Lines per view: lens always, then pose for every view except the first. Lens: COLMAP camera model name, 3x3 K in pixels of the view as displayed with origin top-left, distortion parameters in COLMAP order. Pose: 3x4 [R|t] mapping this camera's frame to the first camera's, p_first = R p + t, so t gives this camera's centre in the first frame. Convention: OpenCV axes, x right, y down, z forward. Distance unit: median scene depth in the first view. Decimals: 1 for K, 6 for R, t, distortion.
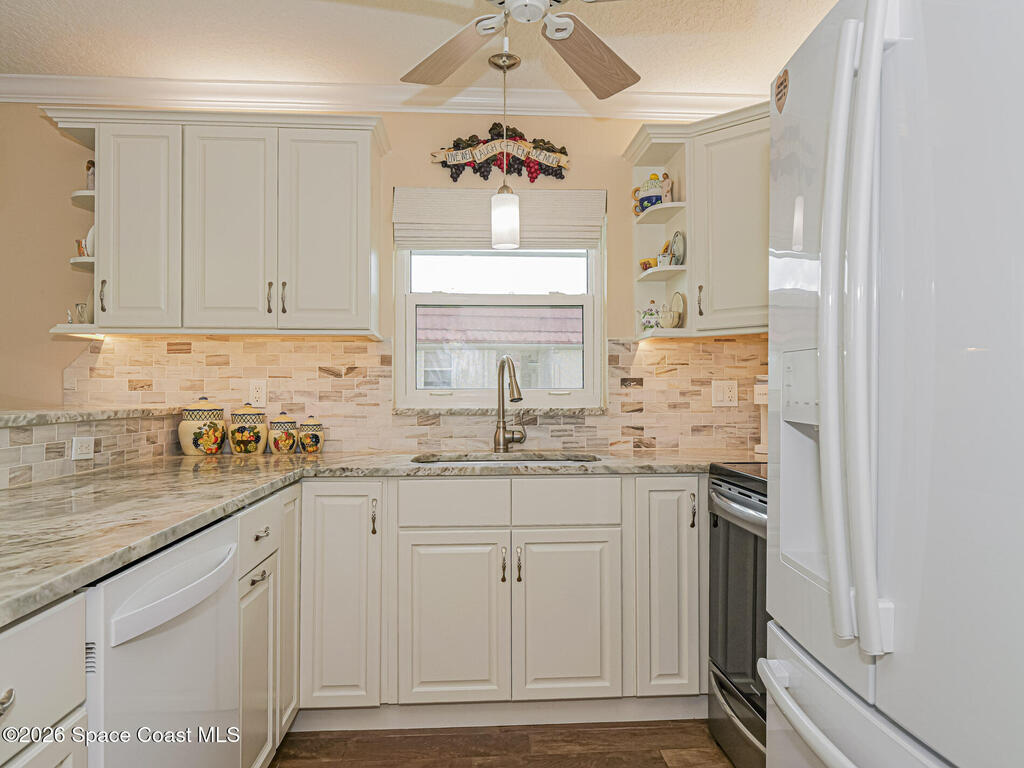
lens RADIAL K [[707.3, 0, 512.0], [0, 707.3, 384.0], [0, 0, 1]] dist [-0.002923, -0.000638]
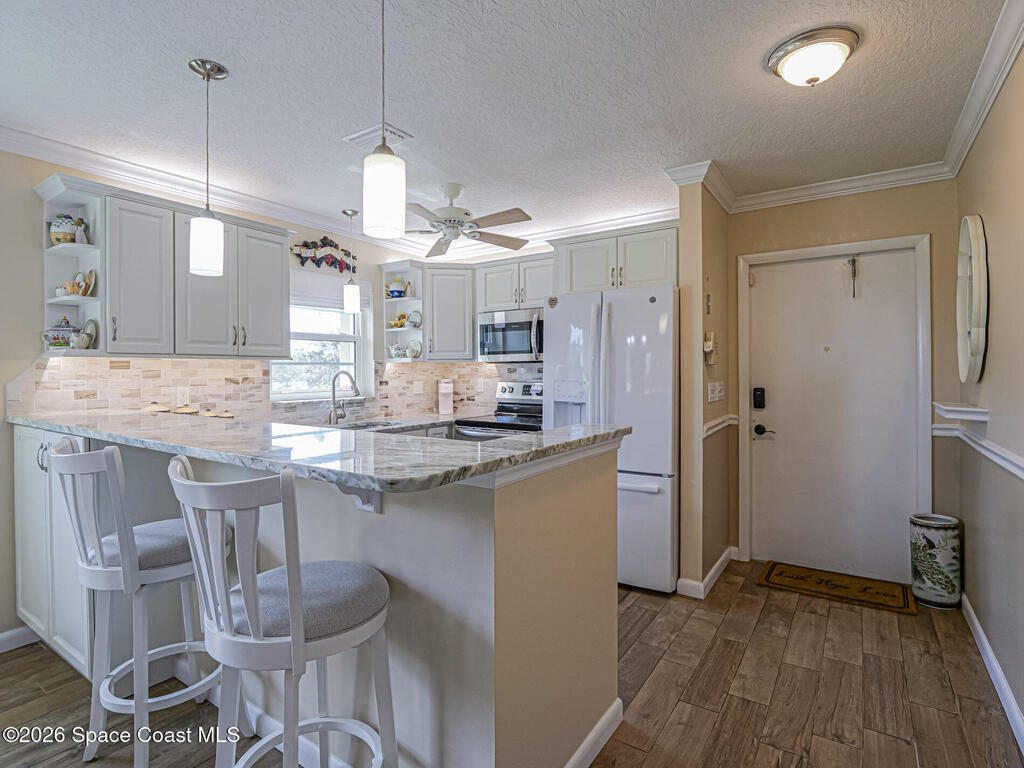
lens RADIAL K [[523.8, 0, 494.5], [0, 523.8, 372.9], [0, 0, 1]] dist [-0.012201, -0.000350]
pose [[0.627048, -0.006702, 0.778951, -0.771357], [-0.002188, 0.999944, 0.010365, -0.047027], [-0.778977, -0.008203, 0.626999, -0.139565]]
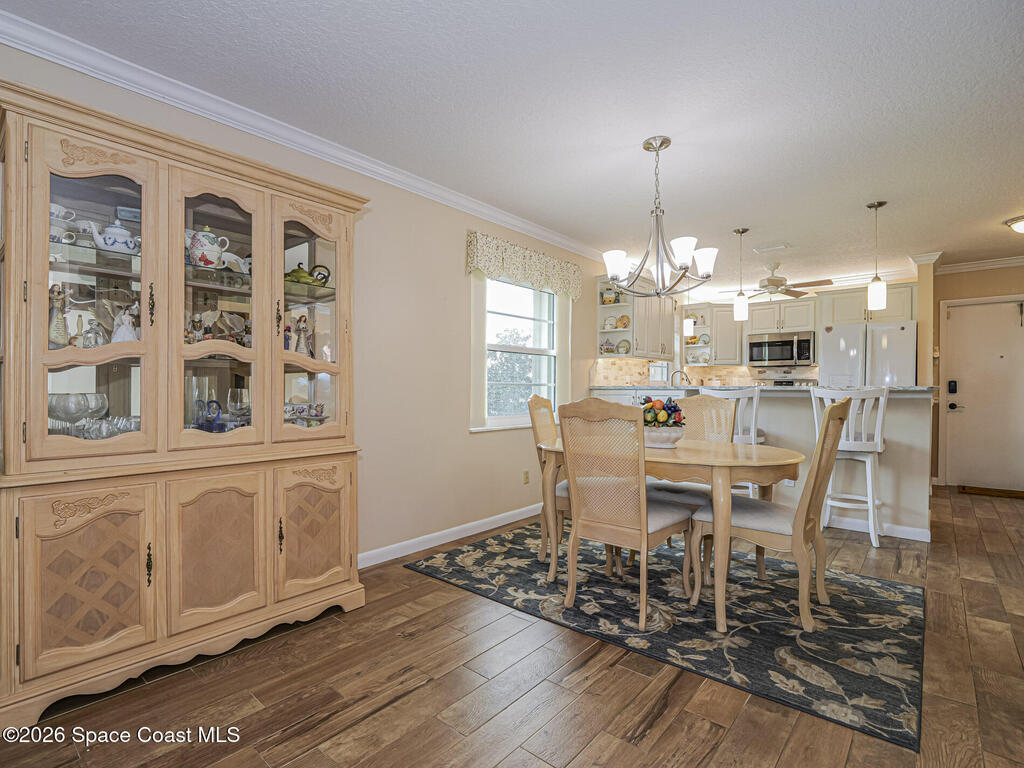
lens RADIAL K [[506.2, 0, 502.6], [0, 506.2, 394.1], [0, 0, 1]] dist [-0.007599, -0.000310]
pose [[0.702521, -0.007349, 0.711625, -1.997926], [-0.009915, 0.999749, 0.020113, 0.026721], [-0.711594, -0.021185, 0.702271, 0.010406]]
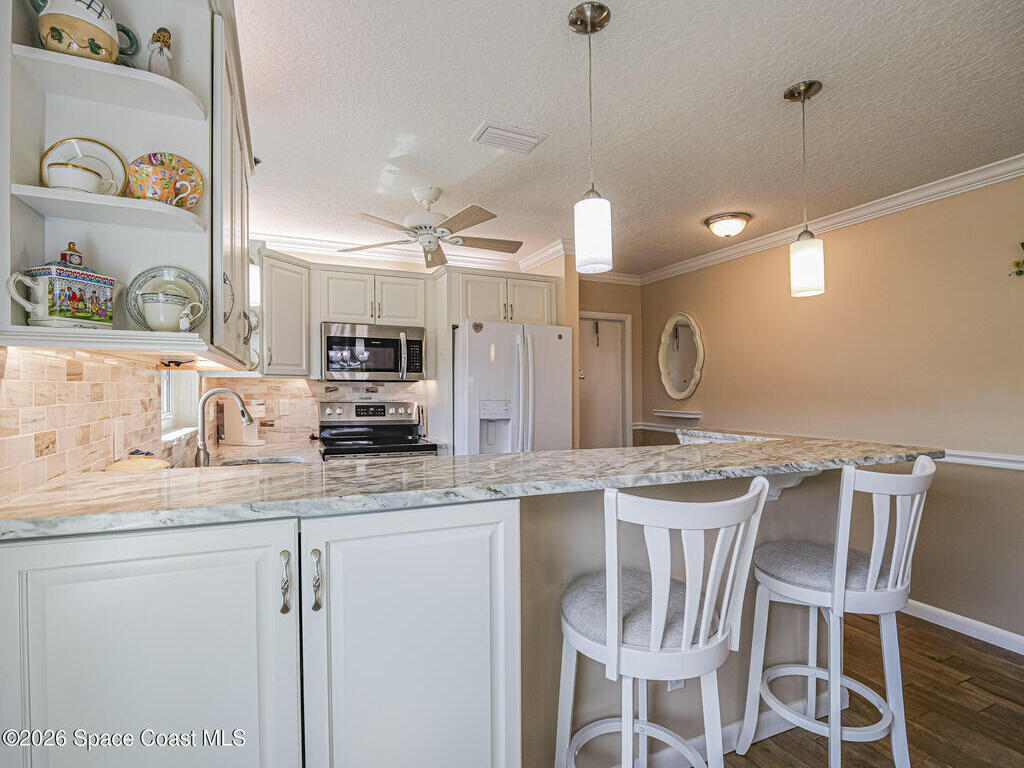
lens RADIAL K [[506.2, 0, 502.6], [0, 506.2, 394.1], [0, 0, 1]] dist [-0.007599, -0.000310]
pose [[-0.329241, -0.008334, 0.944209, -0.940015], [-0.014244, 0.999891, 0.003858, -0.038083], [-0.944139, -0.012179, -0.329324, 0.796646]]
